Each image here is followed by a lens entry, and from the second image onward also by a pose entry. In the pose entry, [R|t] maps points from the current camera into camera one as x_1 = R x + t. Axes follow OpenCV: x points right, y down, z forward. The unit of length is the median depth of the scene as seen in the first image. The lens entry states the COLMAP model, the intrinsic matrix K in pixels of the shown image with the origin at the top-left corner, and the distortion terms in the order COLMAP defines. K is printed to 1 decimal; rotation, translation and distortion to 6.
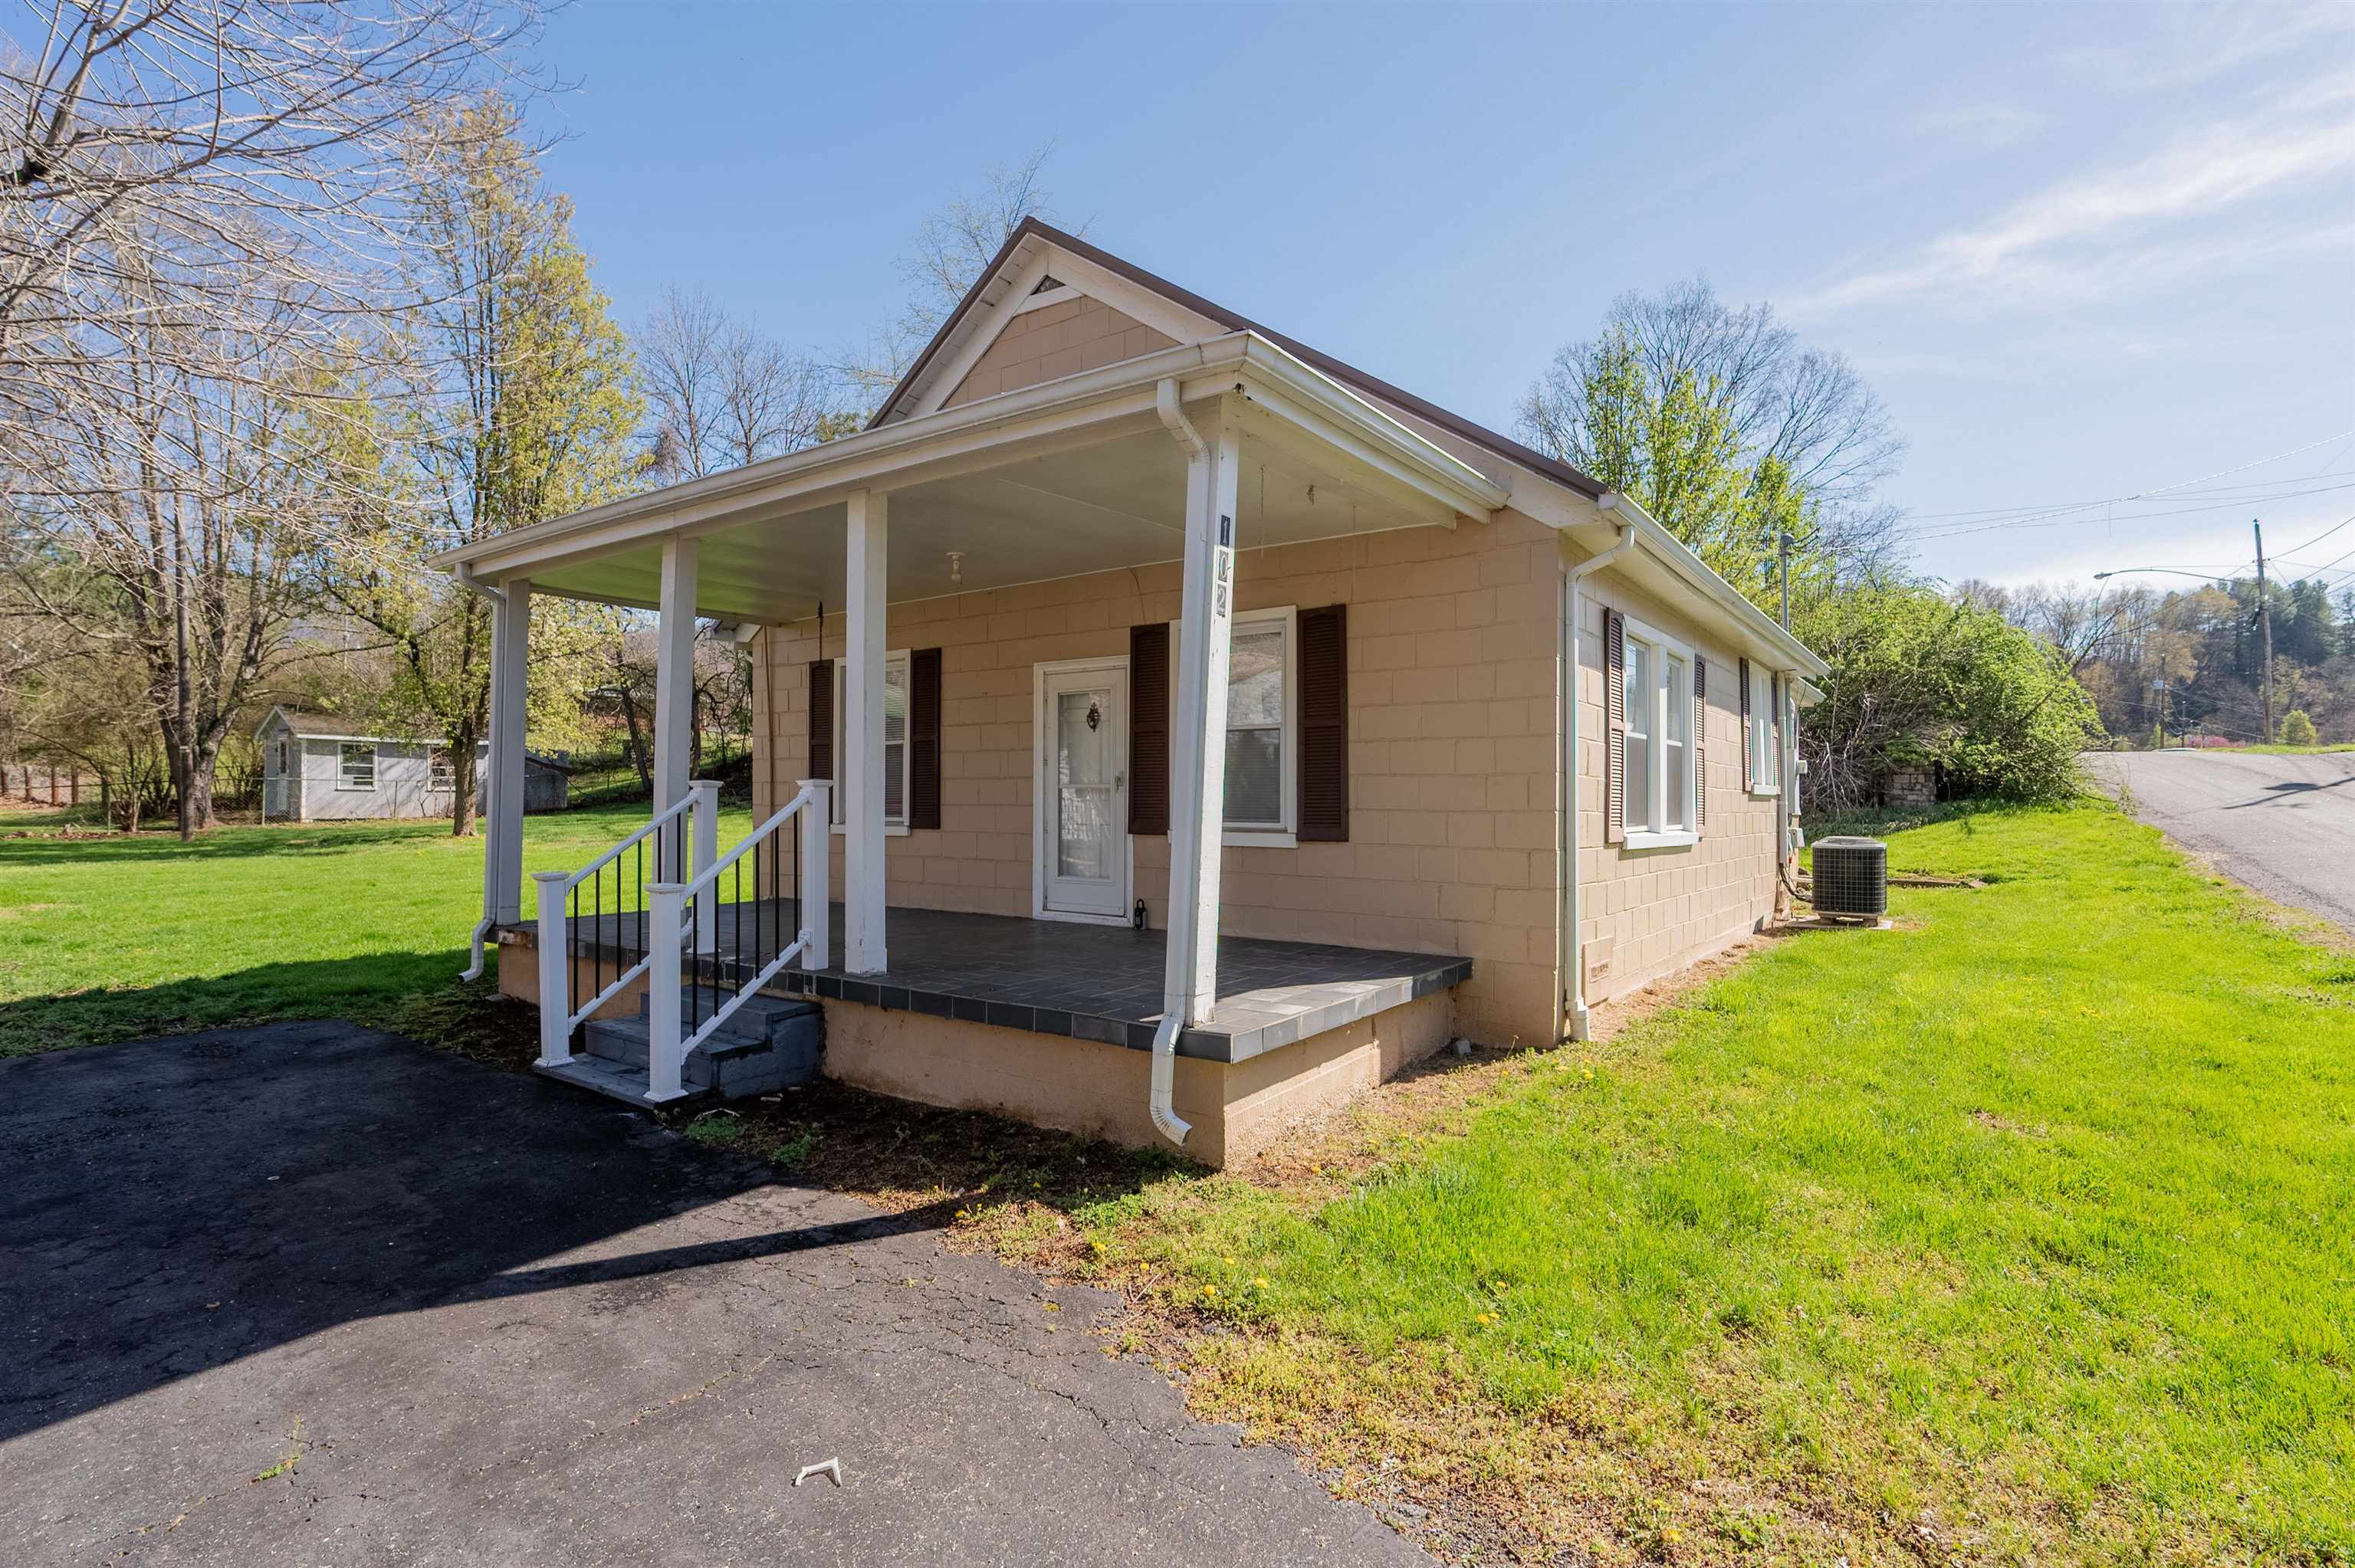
lens RADIAL K [[1108.8, 0, 1187.1], [0, 1108.8, 795.7], [0, 0, 1]] dist [0.002777, -0.001363]
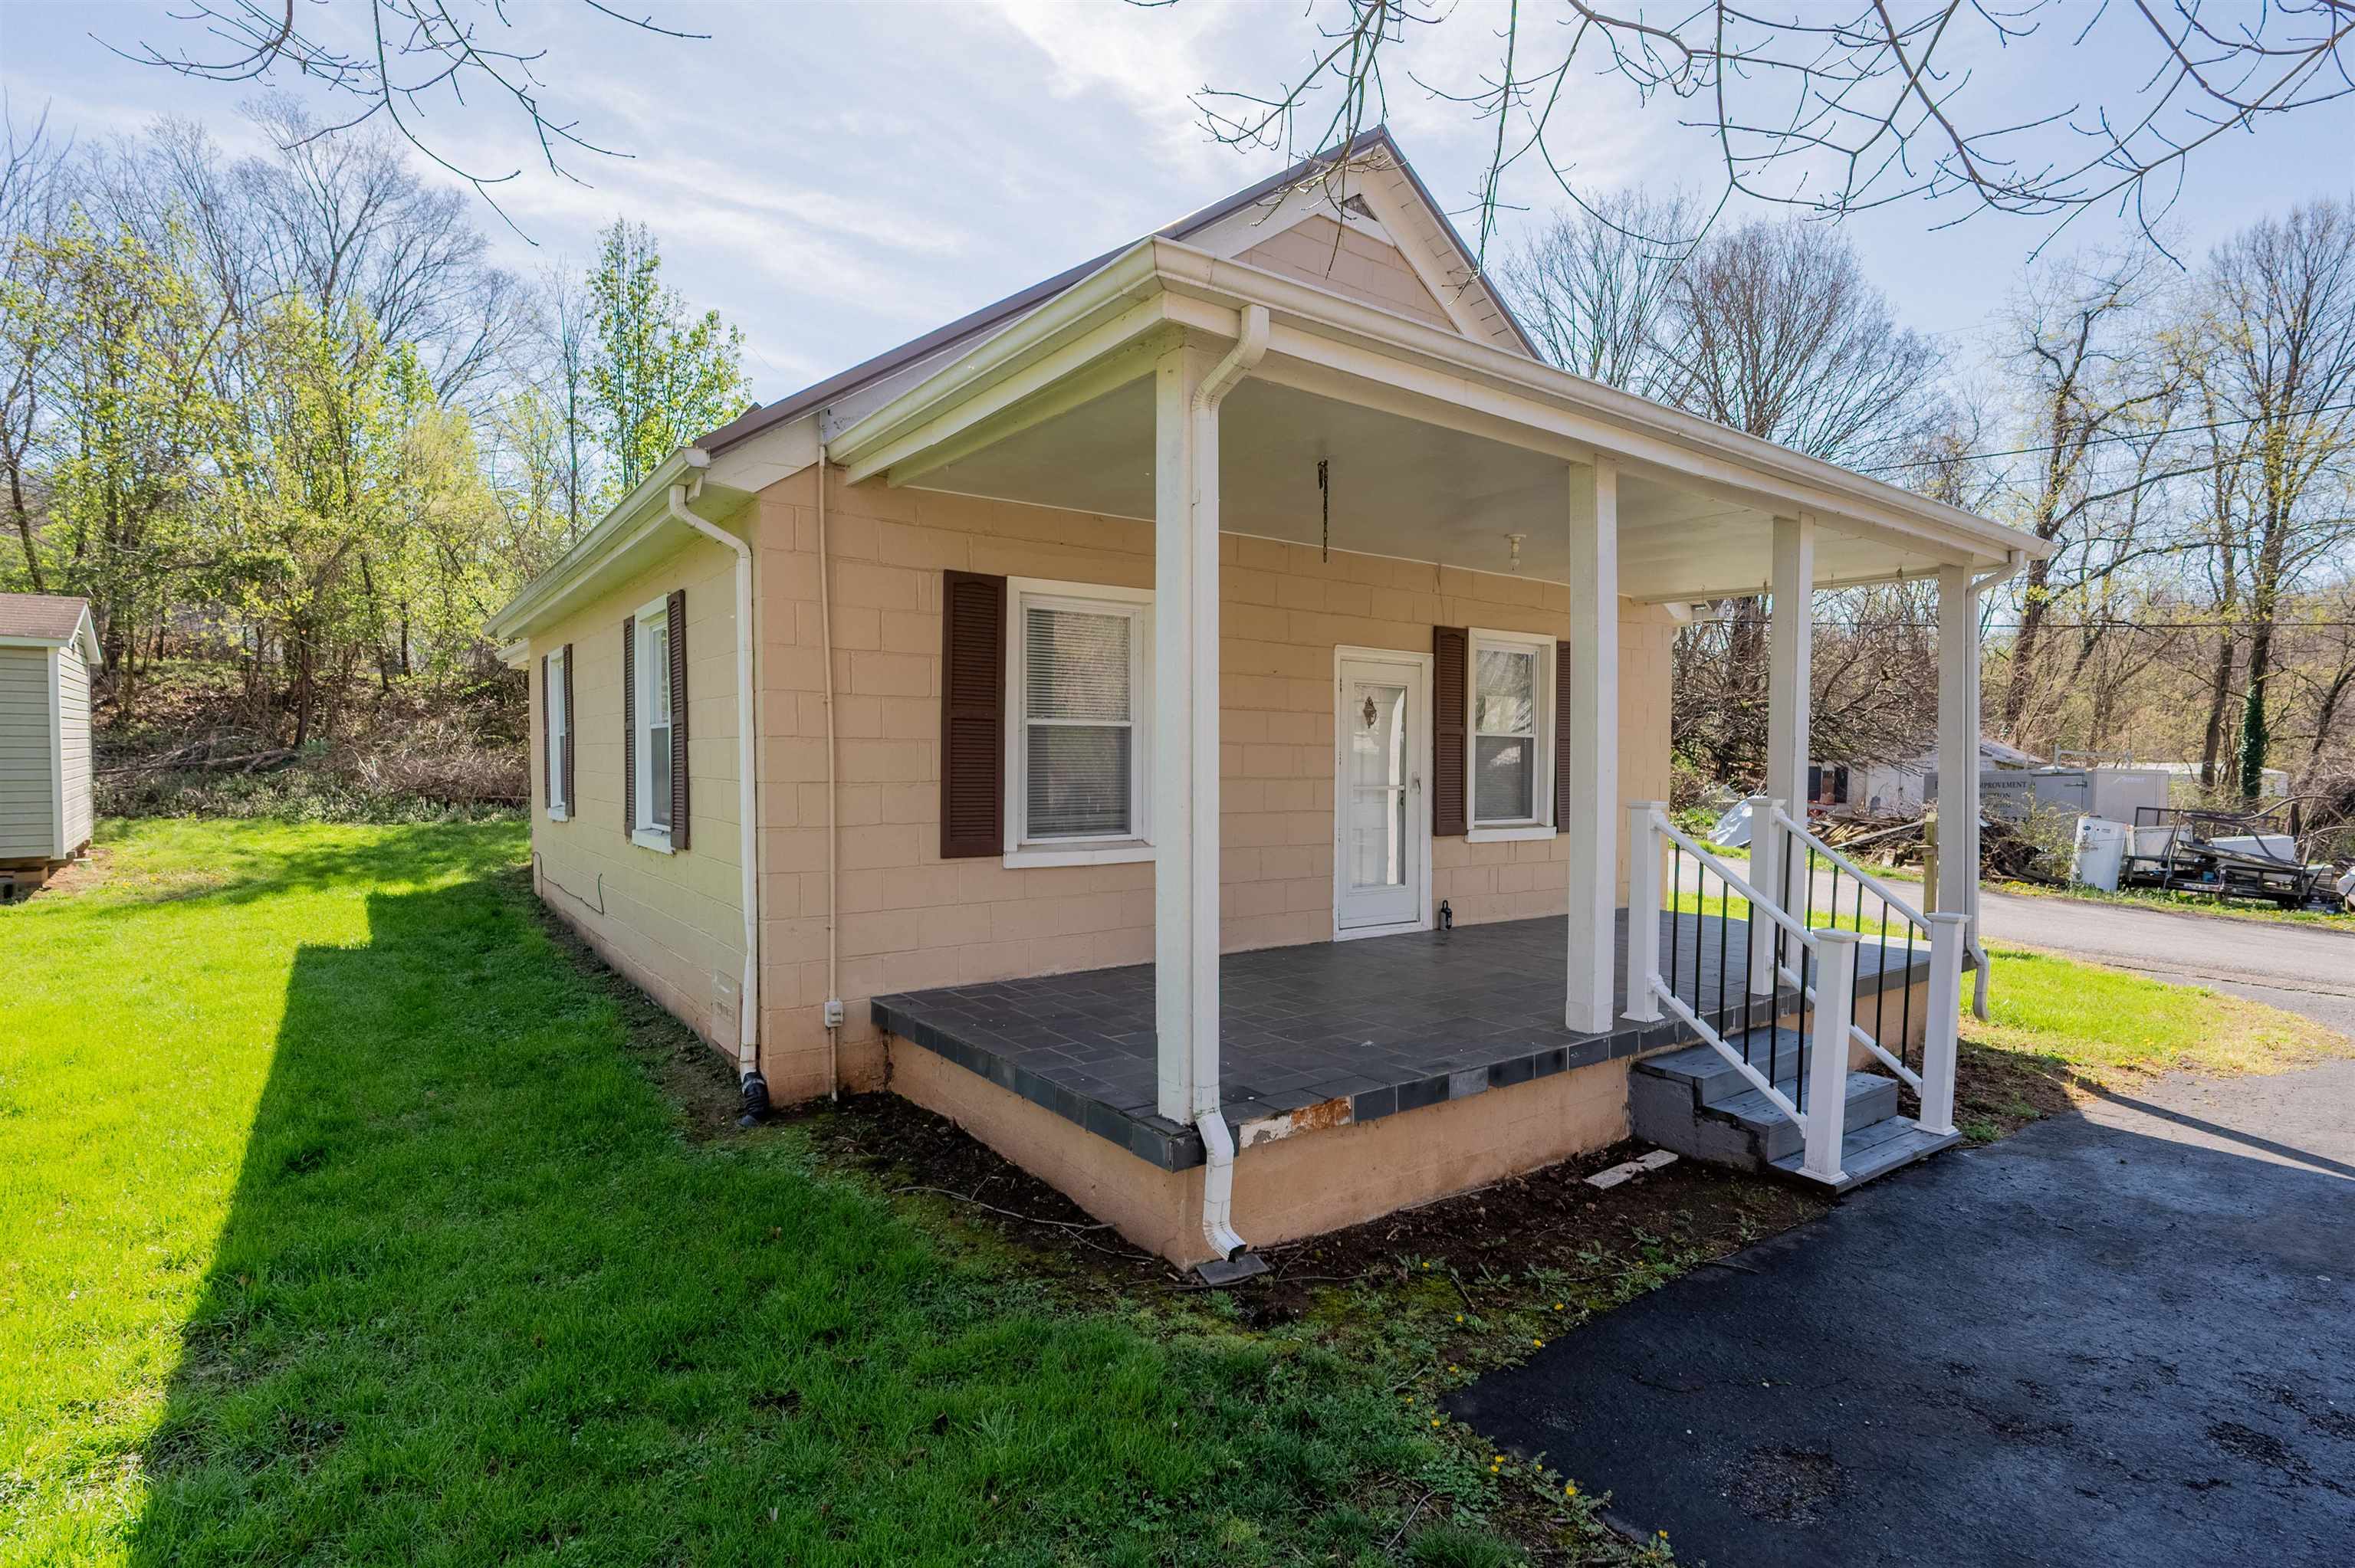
lens RADIAL K [[1175.8, 0, 1240.0], [0, 1175.8, 783.3], [0, 0, 1]] dist [0.019163, -0.000113]
pose [[0.293154, -0.022451, 0.955802, -1.121166], [-0.013427, 0.999529, 0.027596, -0.039758], [-0.955971, -0.020924, 0.292714, 0.872849]]
